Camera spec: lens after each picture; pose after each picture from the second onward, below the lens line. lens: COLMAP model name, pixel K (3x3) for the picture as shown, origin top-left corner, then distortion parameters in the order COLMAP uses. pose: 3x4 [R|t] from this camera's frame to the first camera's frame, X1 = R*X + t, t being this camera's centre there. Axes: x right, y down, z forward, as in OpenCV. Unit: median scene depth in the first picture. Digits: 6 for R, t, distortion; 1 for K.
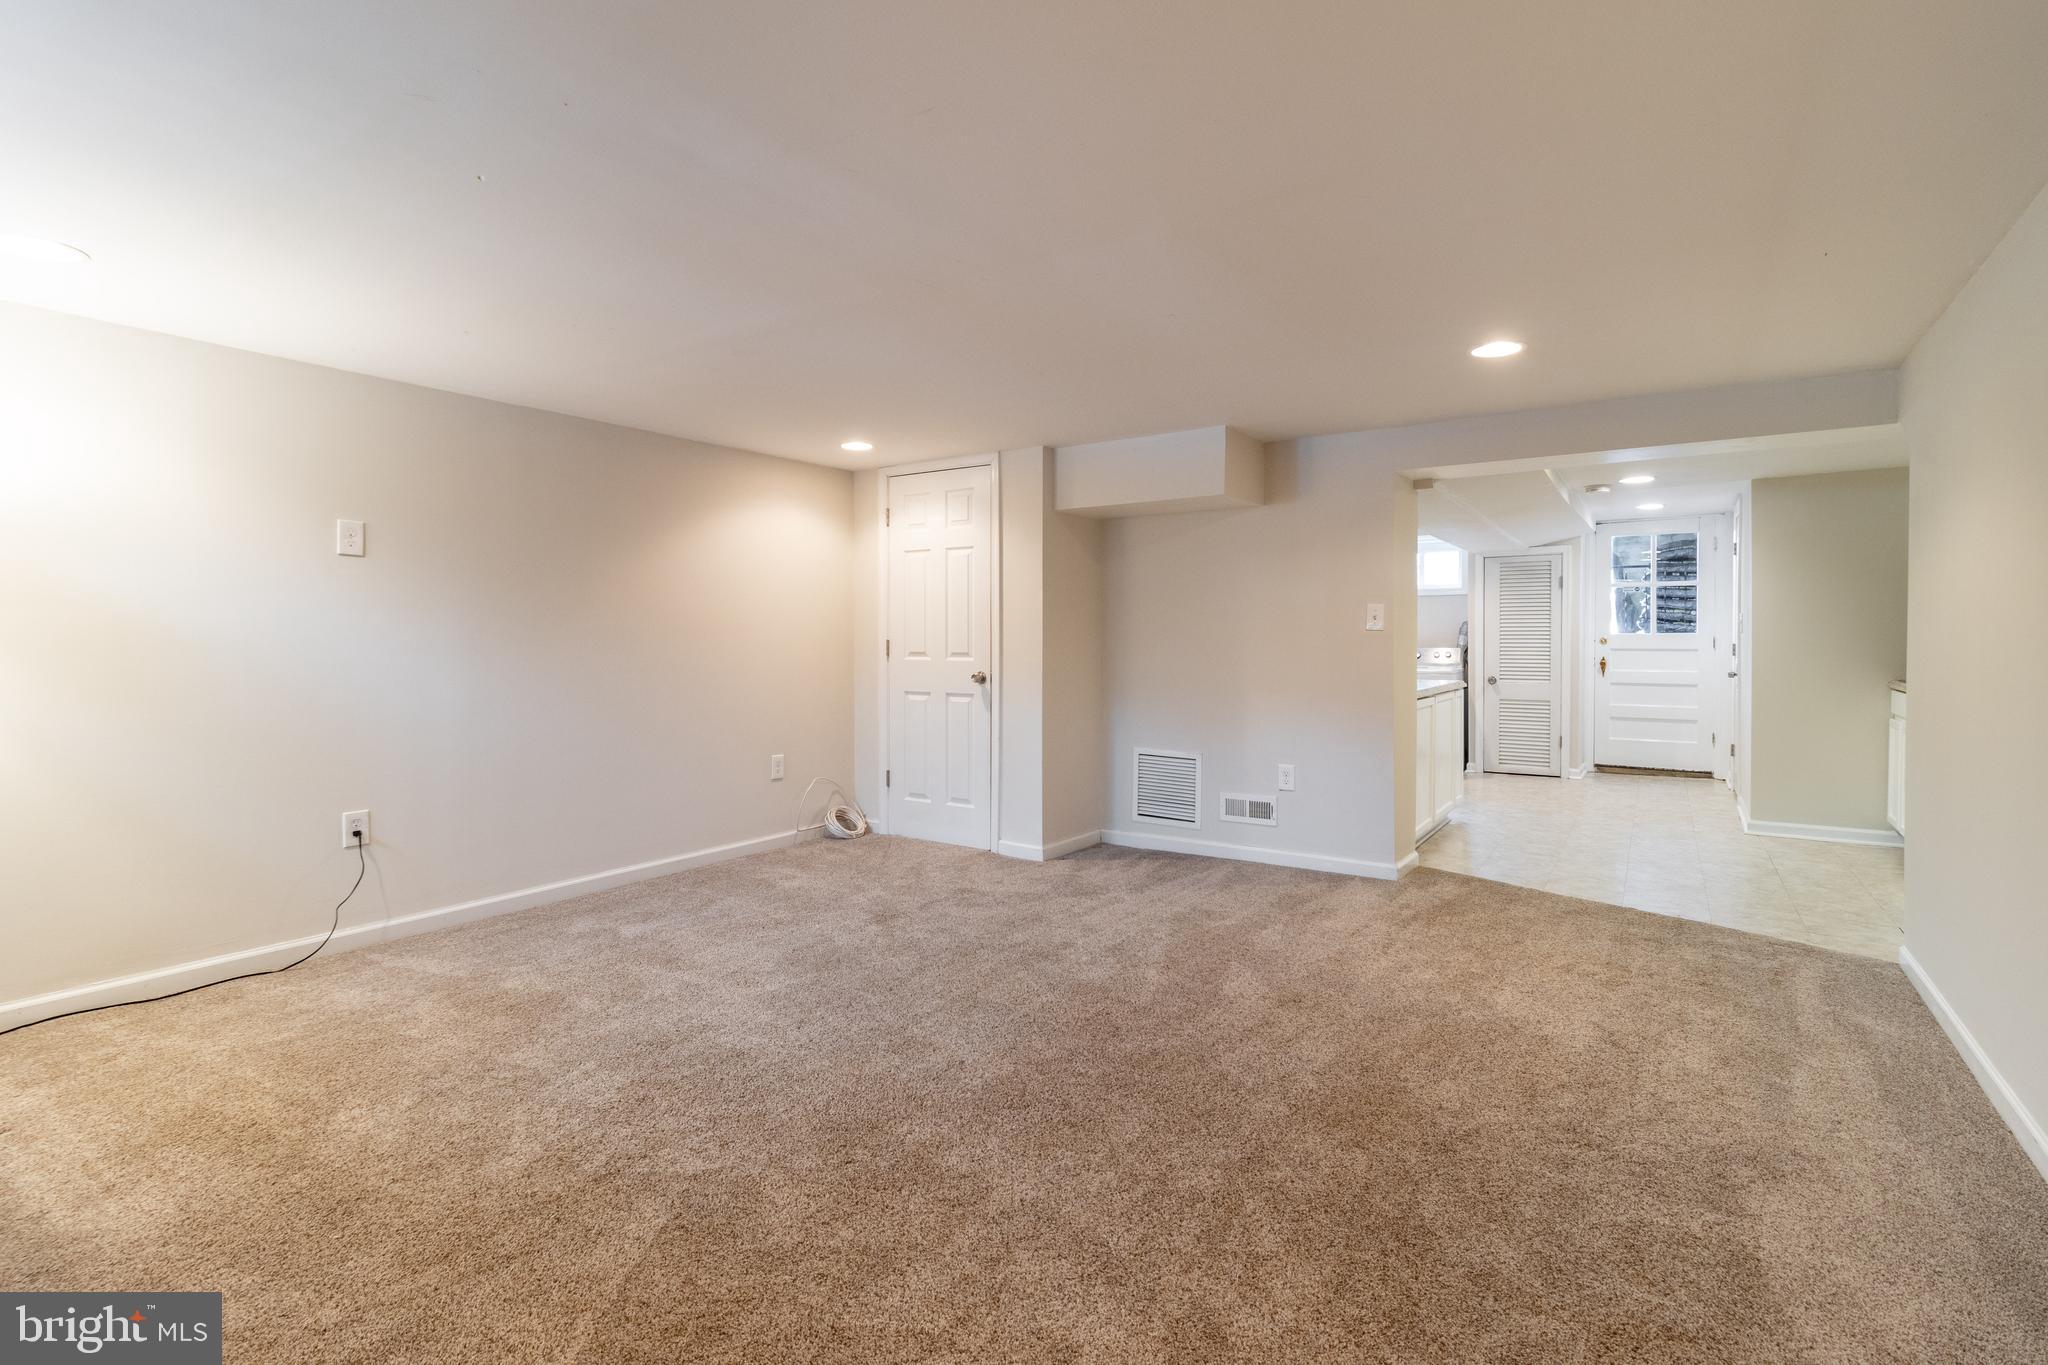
lens RADIAL K [[940.3, 0, 1029.2], [0, 940.3, 650.1], [0, 0, 1]] dist [-0.000086, 0.000494]
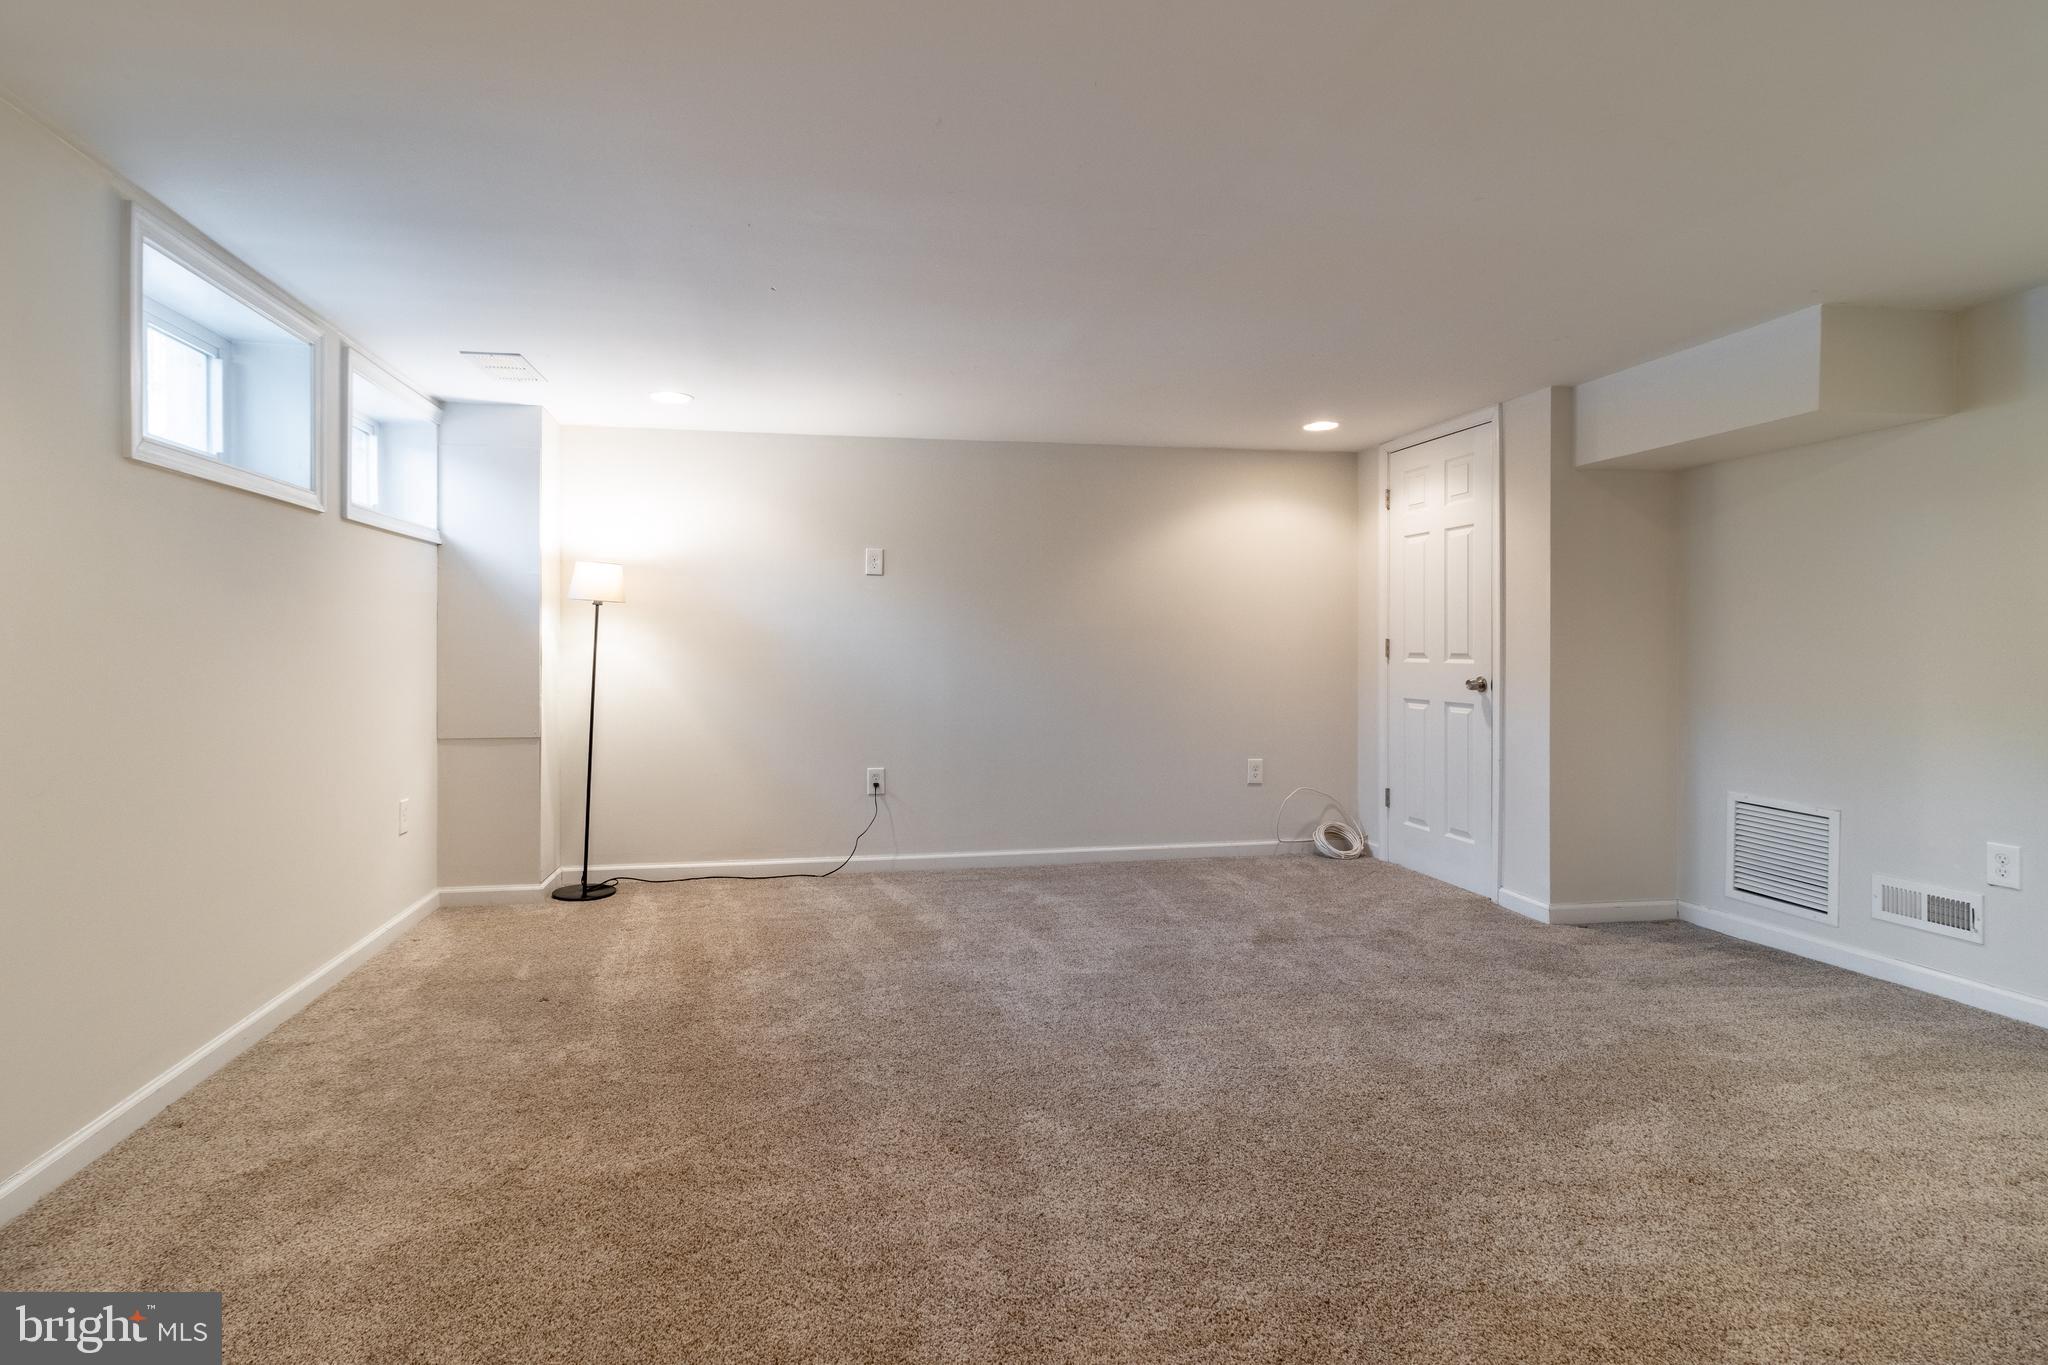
lens RADIAL K [[967.0, 0, 962.3], [0, 967.0, 649.3], [0, 0, 1]] dist [0.000612, 0.000731]
pose [[0.697230, 0.002009, -0.716845, 0.248145], [-0.008112, 0.999954, -0.005088, 0.007368], [0.716802, 0.009362, 0.697214, 0.099213]]
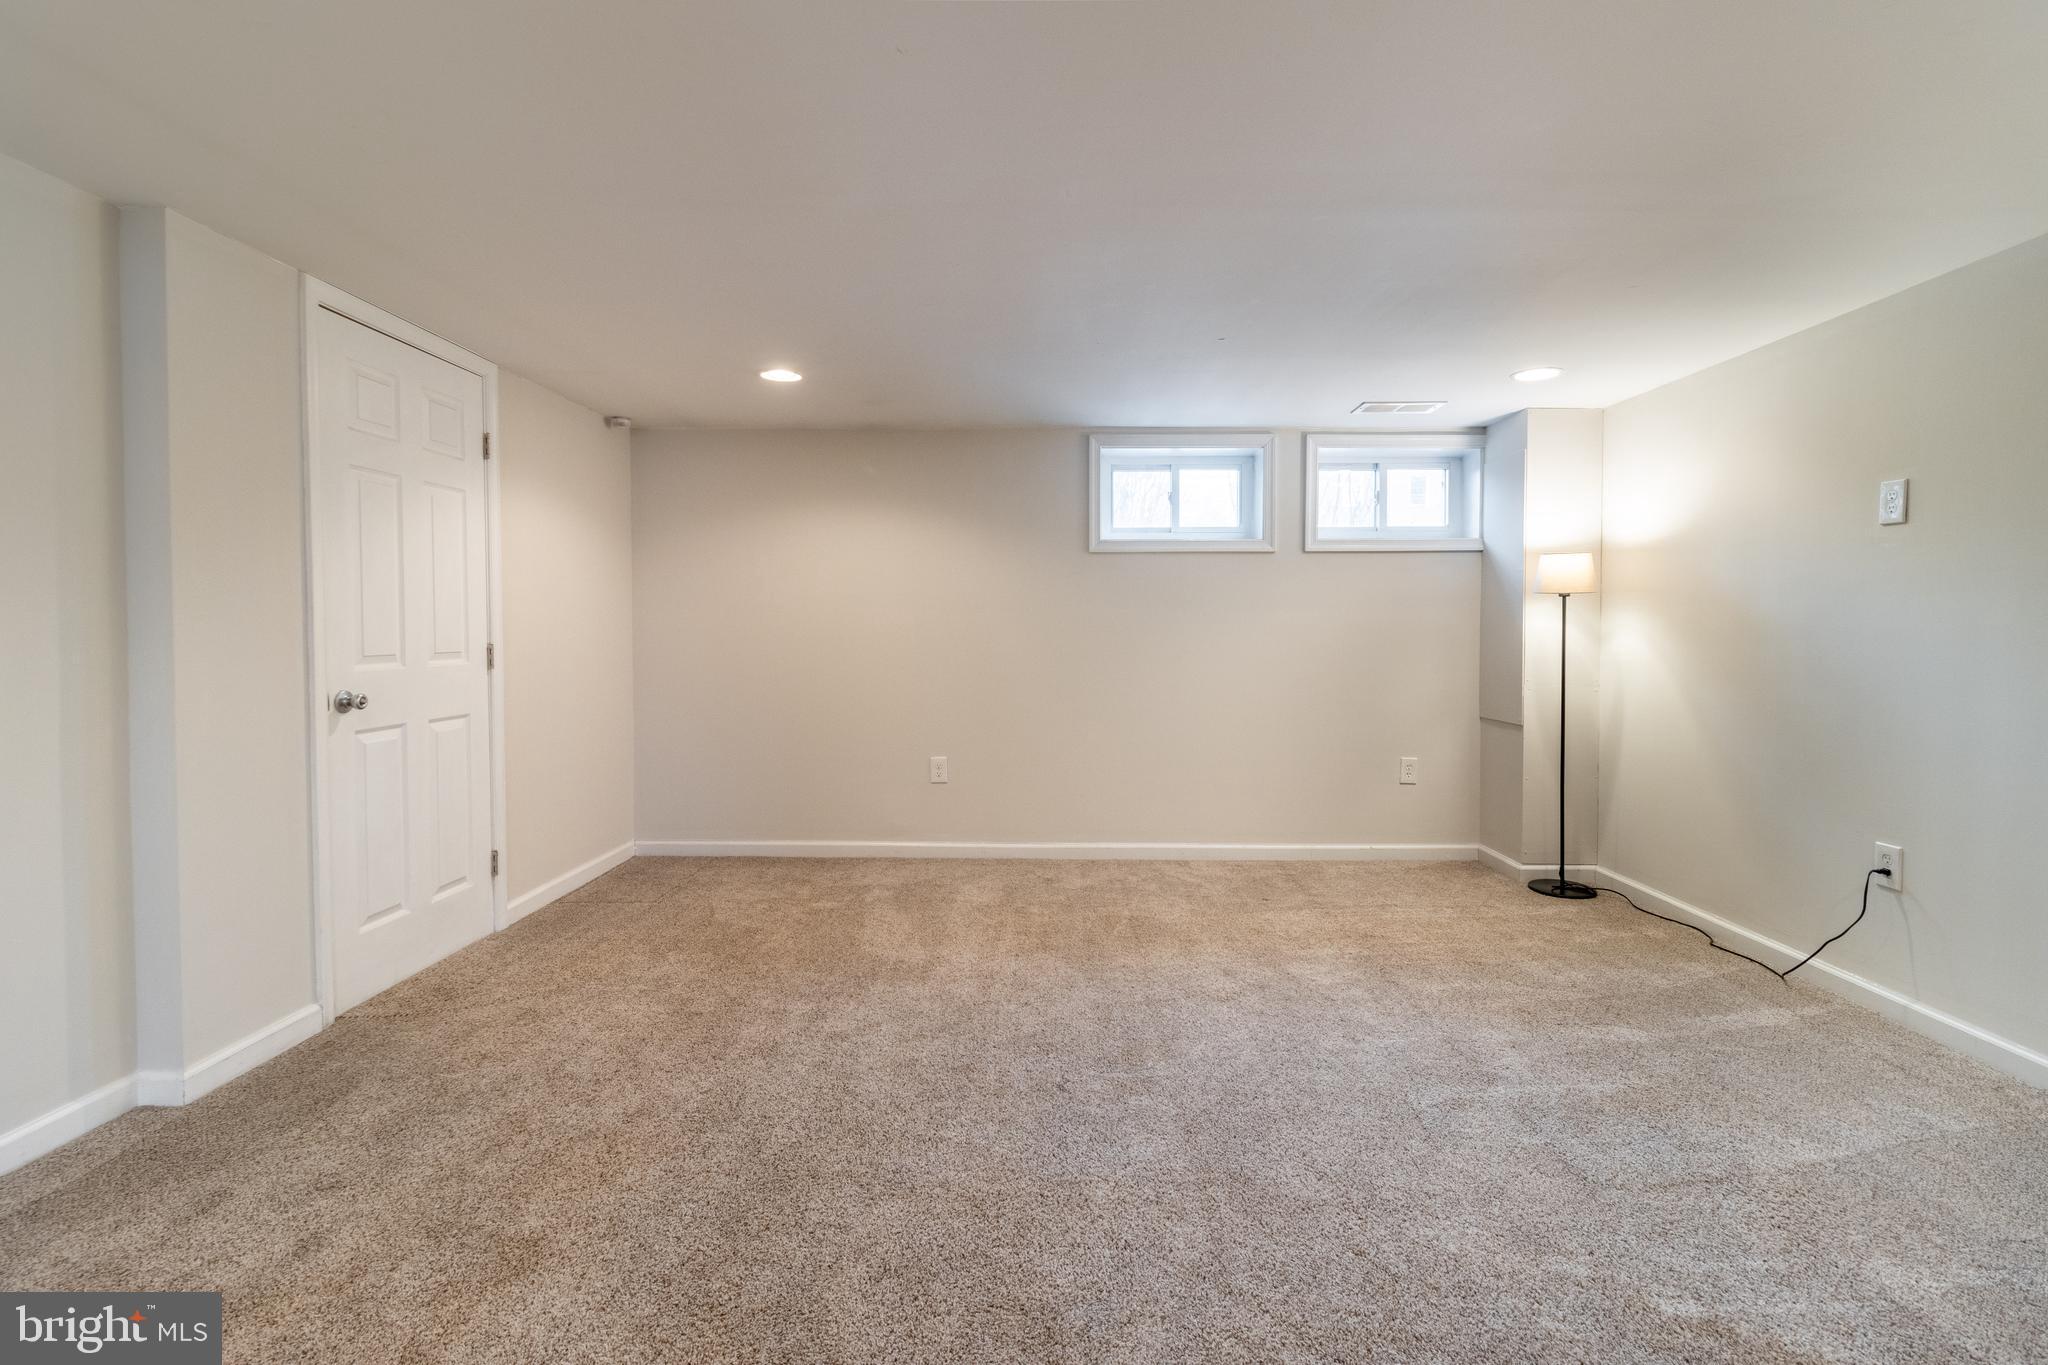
lens RADIAL K [[940.3, 0, 1029.2], [0, 940.3, 650.1], [0, 0, 1]] dist [-0.000086, 0.000494]
pose [[-0.827262, 0.010912, -0.561710, 0.243081], [-0.007395, 0.999513, 0.030307, -0.009237], [0.561767, 0.029225, -0.826779, 0.901280]]
